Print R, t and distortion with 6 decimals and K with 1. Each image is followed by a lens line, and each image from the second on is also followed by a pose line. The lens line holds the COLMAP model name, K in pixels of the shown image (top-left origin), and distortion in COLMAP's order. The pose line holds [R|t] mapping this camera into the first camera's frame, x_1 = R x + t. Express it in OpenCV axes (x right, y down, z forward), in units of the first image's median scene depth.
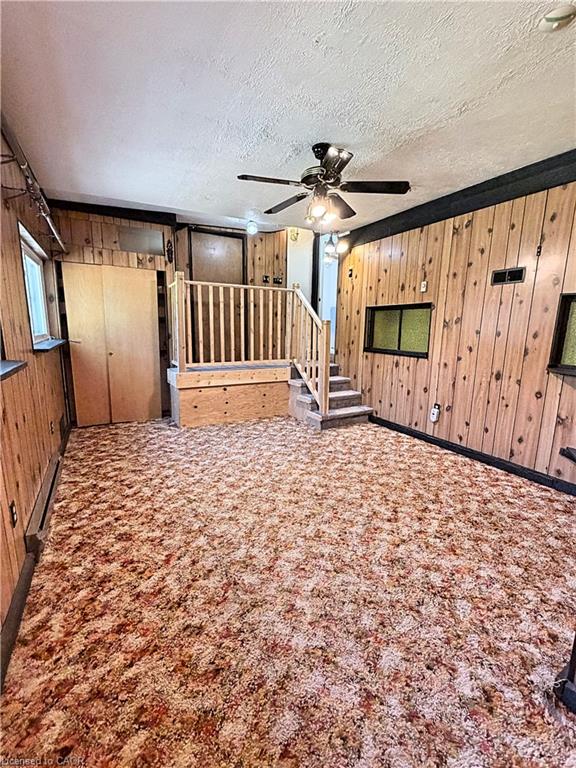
lens RADIAL K [[314.2, 0, 287.3], [0, 314.2, 381.9], [0, 0, 1]] dist [-0.000096, 0.000314]
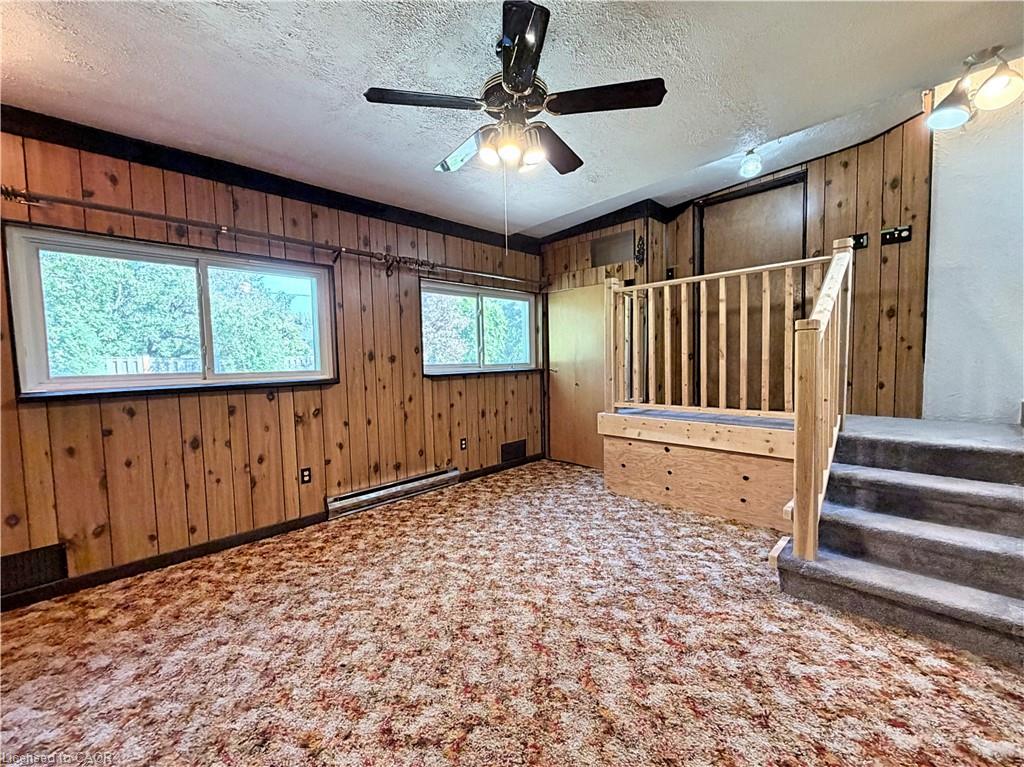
lens RADIAL K [[418.9, 0, 514.1], [0, 418.9, 384.4], [0, 0, 1]] dist [-0.000096, 0.000314]
pose [[0.286295, 0.034652, -0.957515, 0.629191], [-0.139191, 0.990249, -0.005781, -0.071140], [0.947977, 0.134932, 0.288327, 0.596875]]
